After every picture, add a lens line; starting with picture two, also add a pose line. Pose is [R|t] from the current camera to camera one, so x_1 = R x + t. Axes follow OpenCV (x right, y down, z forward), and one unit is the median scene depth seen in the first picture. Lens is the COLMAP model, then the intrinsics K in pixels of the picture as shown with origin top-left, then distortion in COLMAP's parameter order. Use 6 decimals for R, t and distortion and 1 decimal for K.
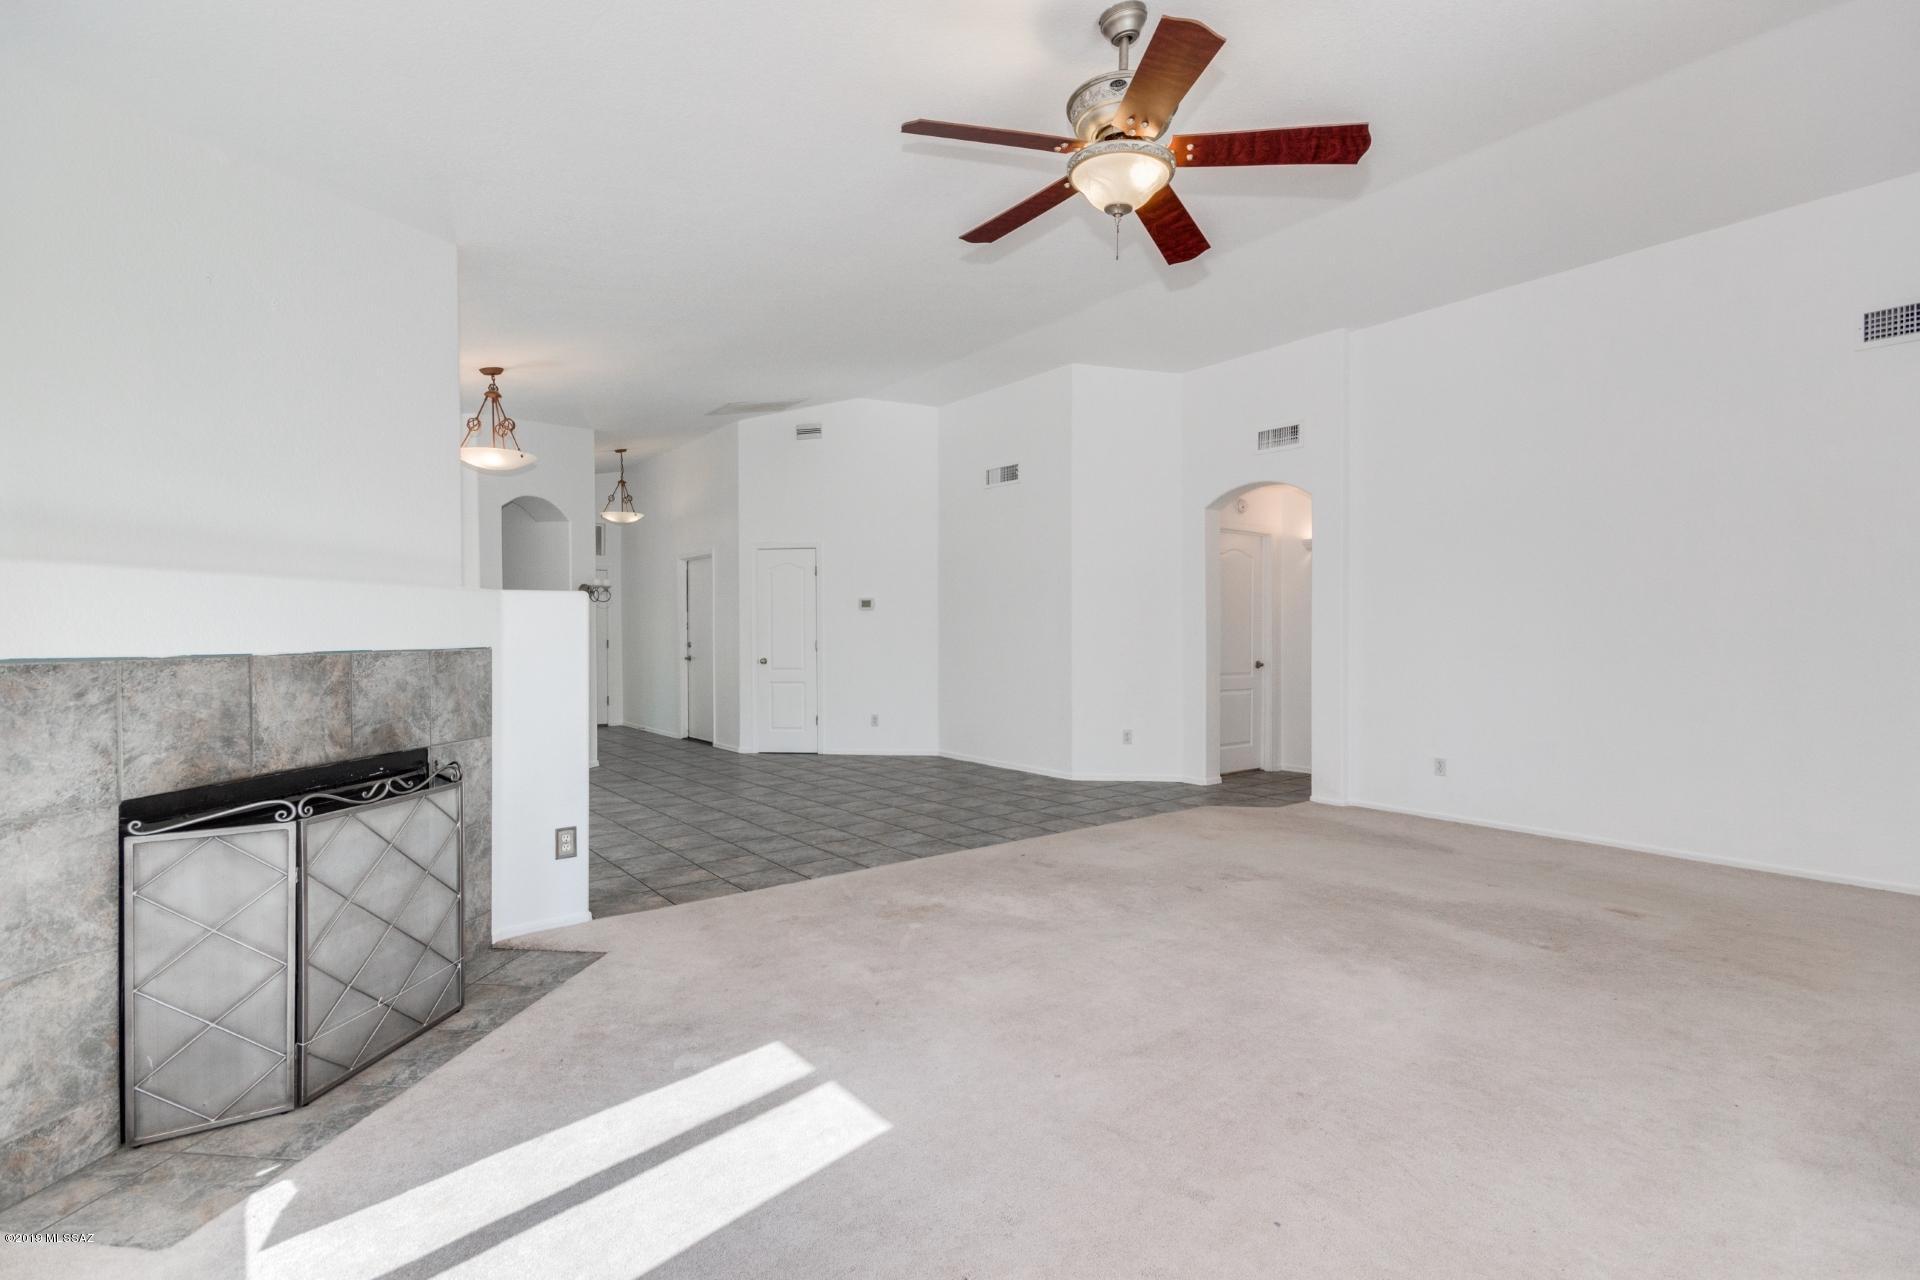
lens RADIAL K [[894.5, 0, 958.1], [0, 894.5, 654.8], [0, 0, 1]] dist [0.029688, -0.000087]
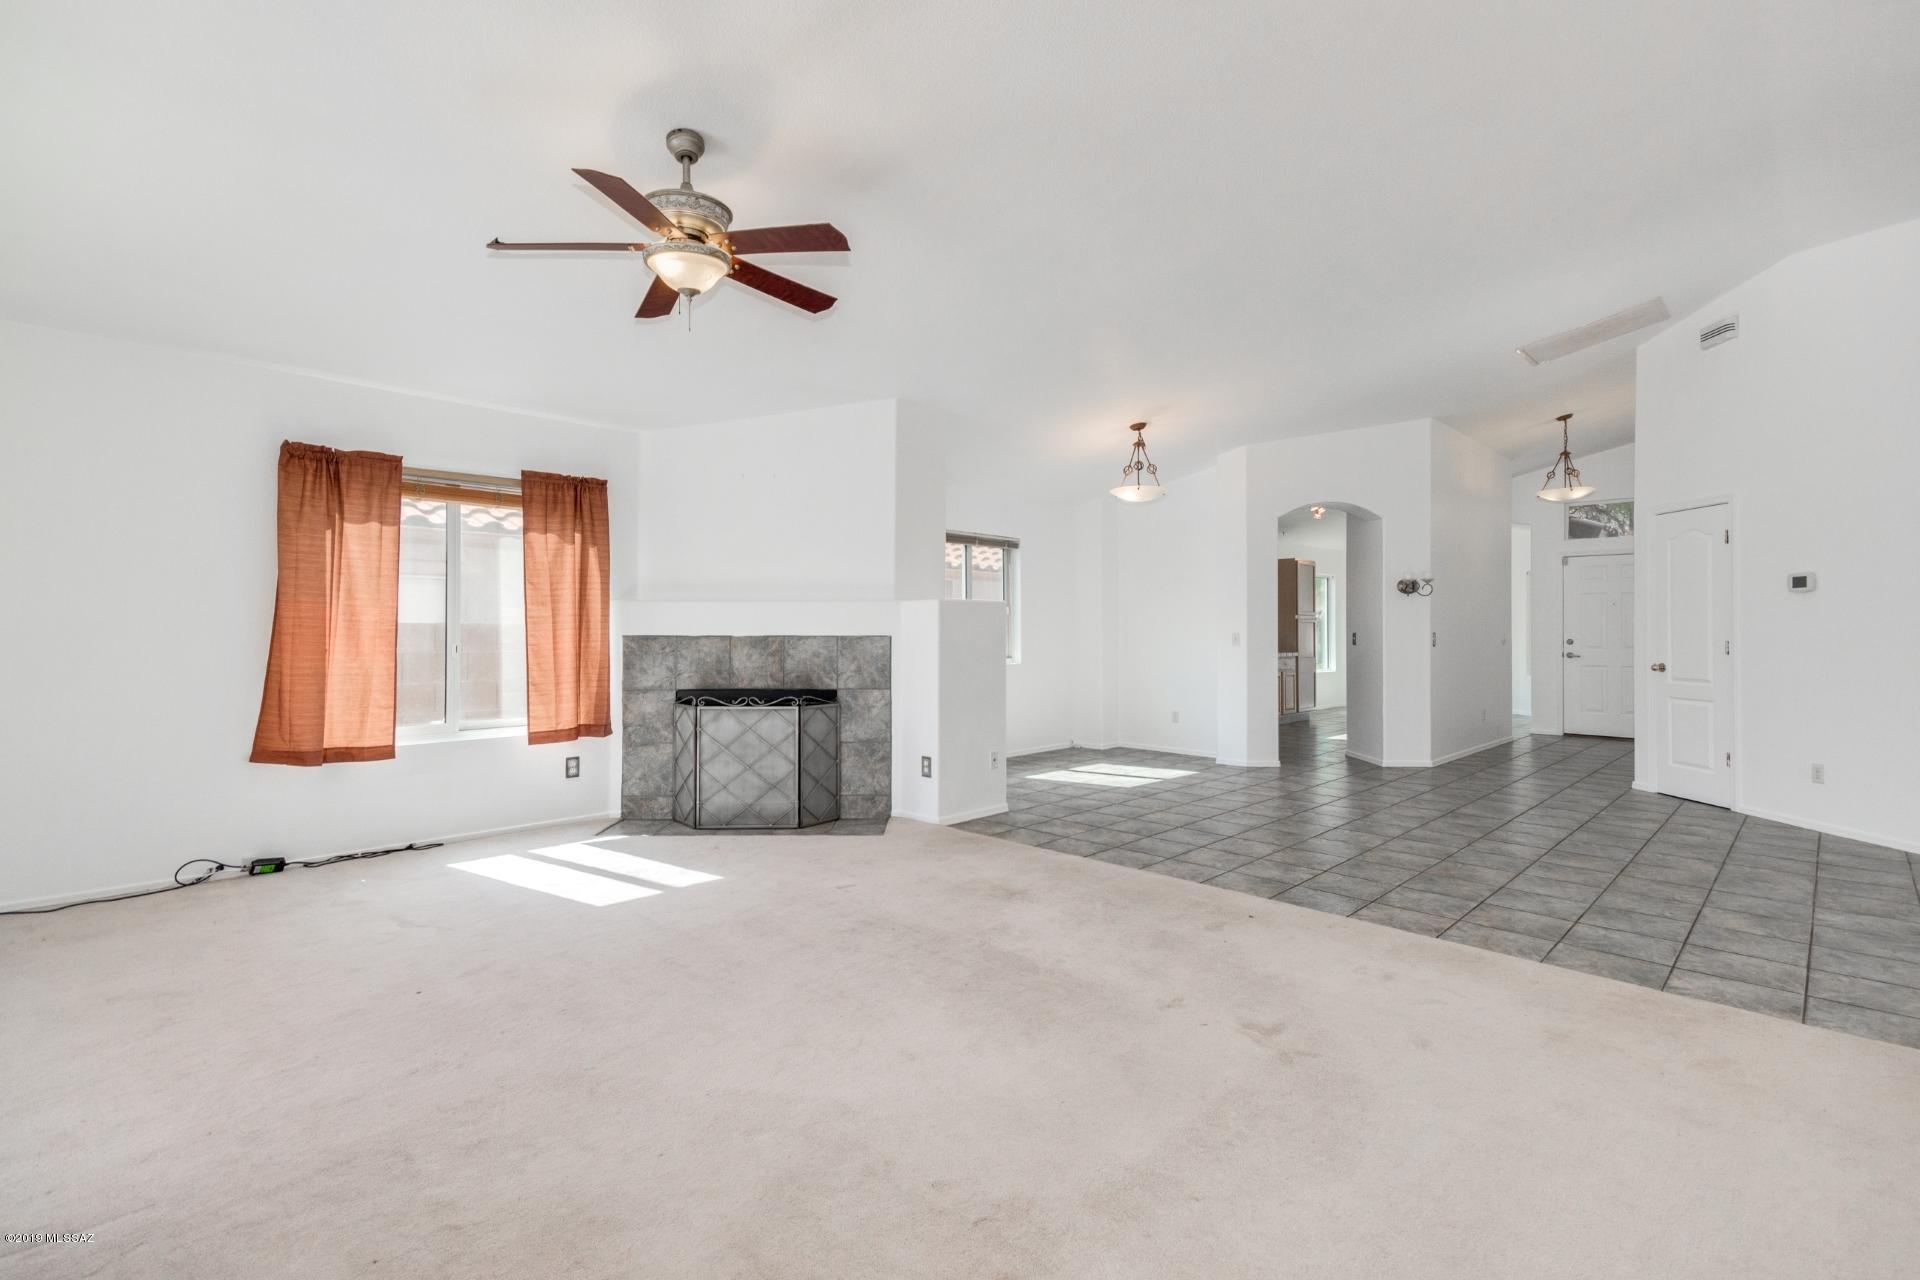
lens RADIAL K [[855.8, 0, 959.7], [0, 855.8, 624.1], [0, 0, 1]] dist [0.026444, 0.000093]
pose [[0.157491, -0.001616, -0.987519, 1.302087], [-0.026827, 0.999623, -0.005914, -0.029078], [0.987156, 0.027423, 0.157388, 1.094101]]
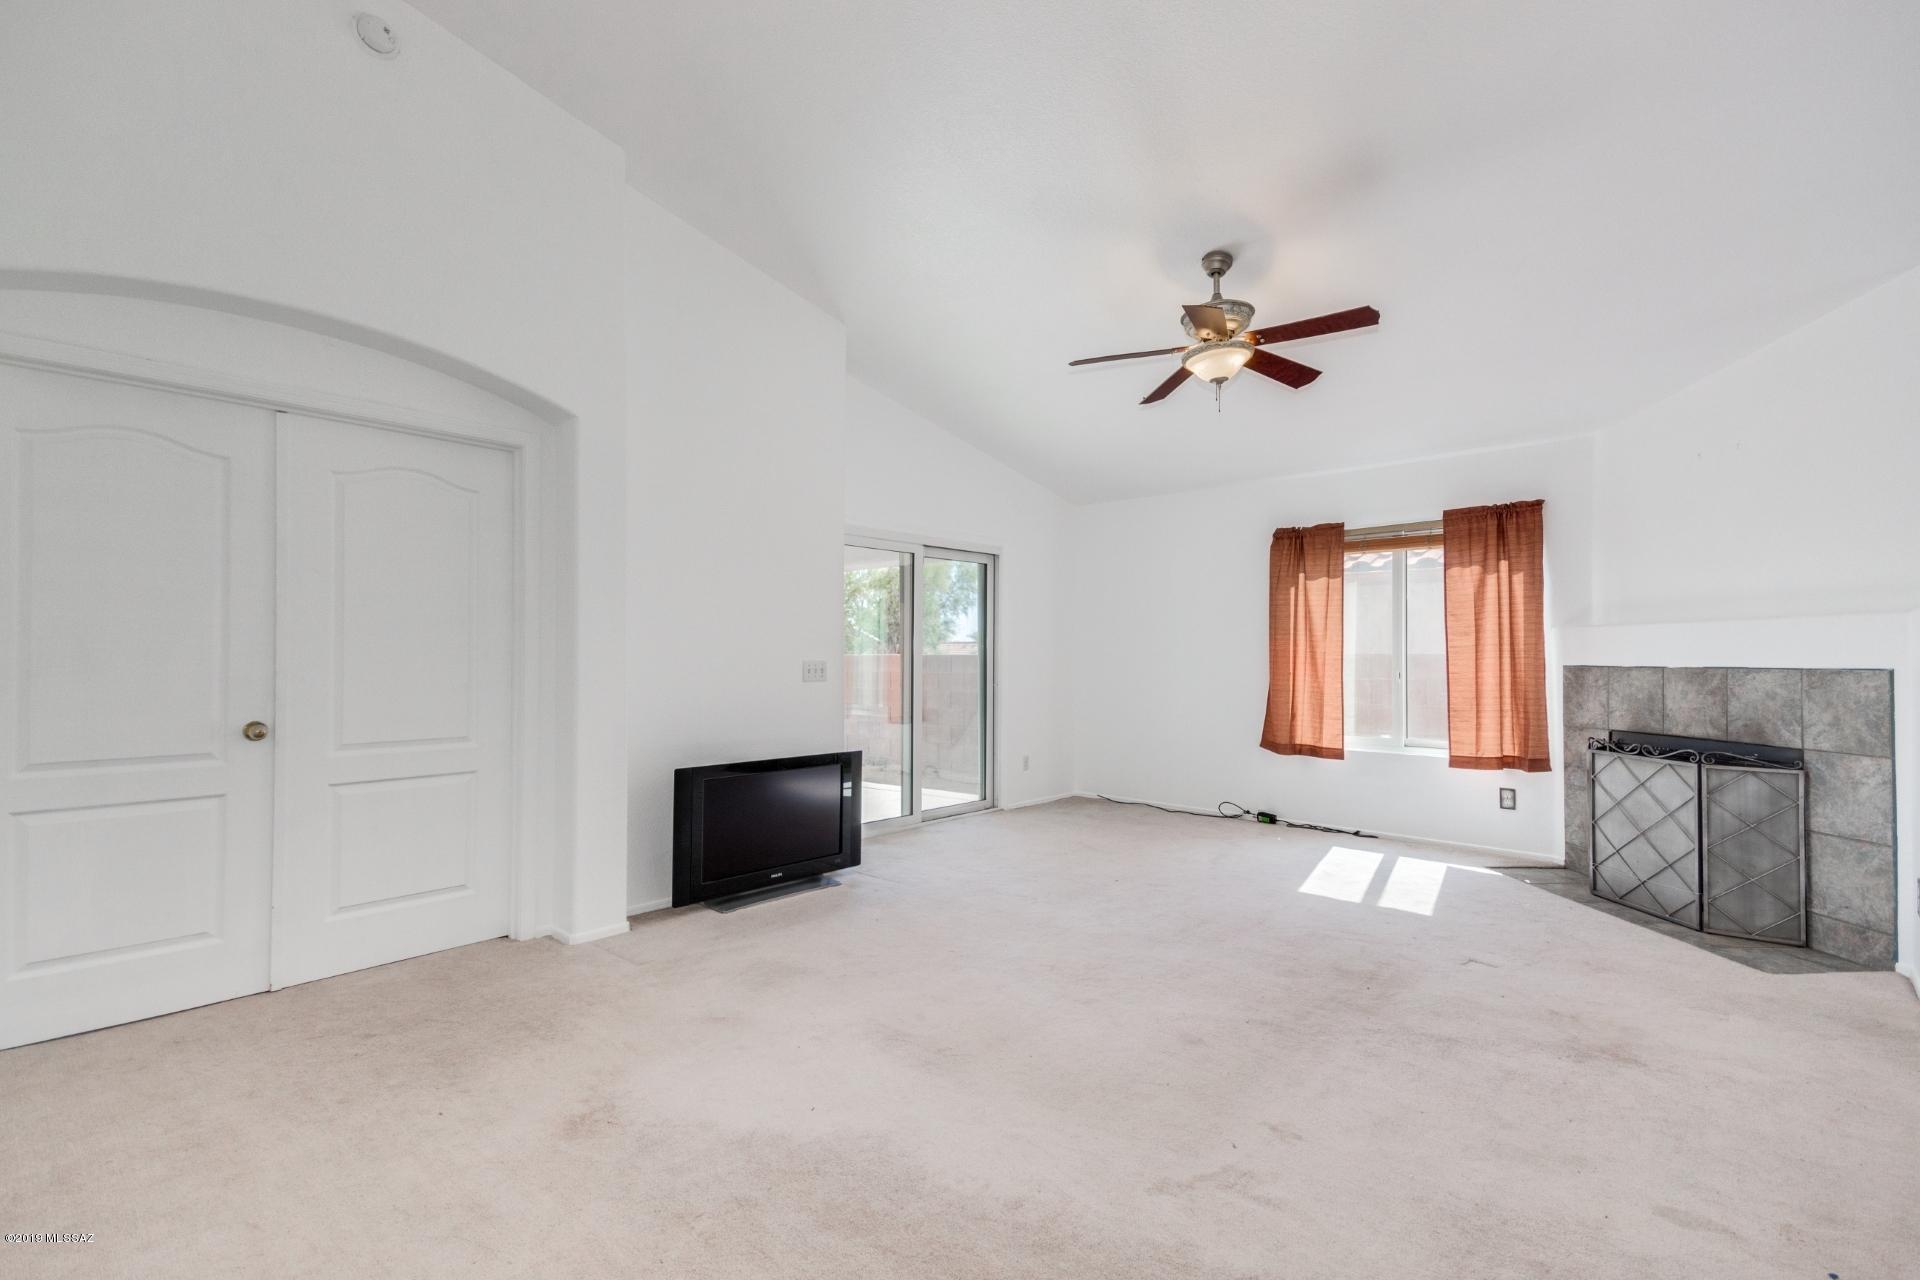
lens RADIAL K [[865.3, 0, 958.9], [0, 865.3, 656.3], [0, 0, 1]] dist [-0.003026, -0.001121]
pose [[-0.983060, 0.001467, -0.183279, 0.815487], [-0.002749, 0.999738, 0.022745, -0.050237], [0.183265, 0.022863, -0.982798, 2.161174]]
